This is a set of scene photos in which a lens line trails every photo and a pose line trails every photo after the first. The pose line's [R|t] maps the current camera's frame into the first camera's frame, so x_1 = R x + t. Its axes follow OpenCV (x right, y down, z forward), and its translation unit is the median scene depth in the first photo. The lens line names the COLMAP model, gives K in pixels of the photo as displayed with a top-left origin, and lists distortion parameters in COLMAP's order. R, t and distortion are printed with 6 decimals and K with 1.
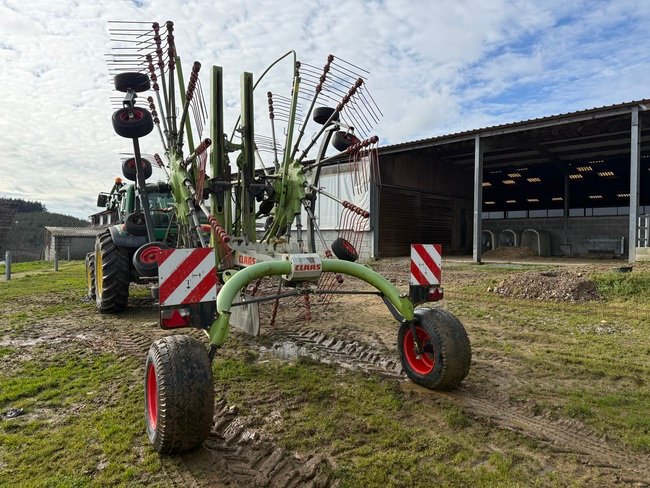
lens RADIAL K [[455.9, 0, 325.0], [0, 455.9, 244.0], [0, 0, 1]] dist [0.044091, -0.048491]
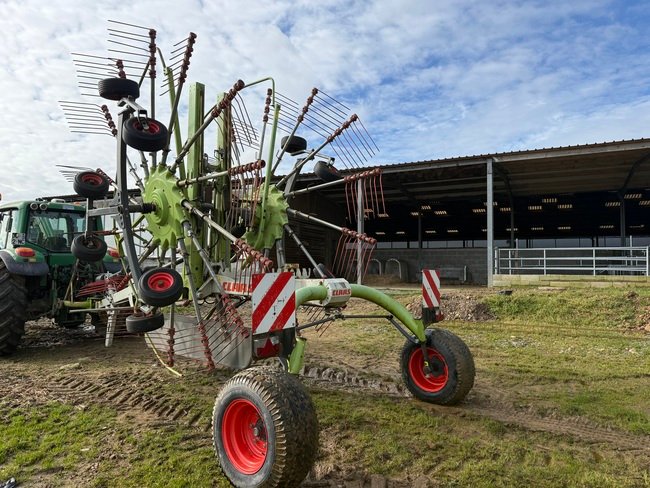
lens RADIAL K [[455.3, 0, 323.8], [0, 455.3, 237.0], [0, 0, 1]] dist [0.036251, -0.038125]
pose [[0.944562, 0.022975, 0.327529, -0.338867], [0.003269, 0.996841, -0.079352, 0.007989], [-0.328318, 0.076024, 0.941503, 0.045544]]
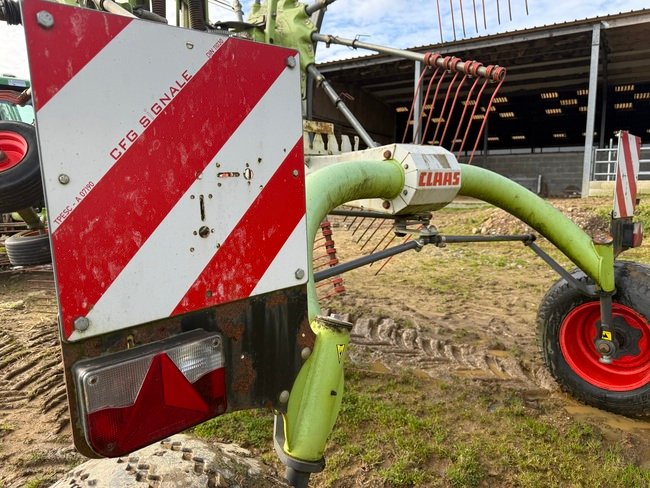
lens RADIAL K [[466.1, 0, 336.1], [0, 466.1, 243.9], [0, 0, 1]] dist [0.047493, -0.046879]
pose [[0.964596, -0.039003, 0.260831, -0.195113], [0.009467, 0.993487, 0.113549, 0.050730], [-0.263561, -0.107060, 0.958683, 0.515901]]
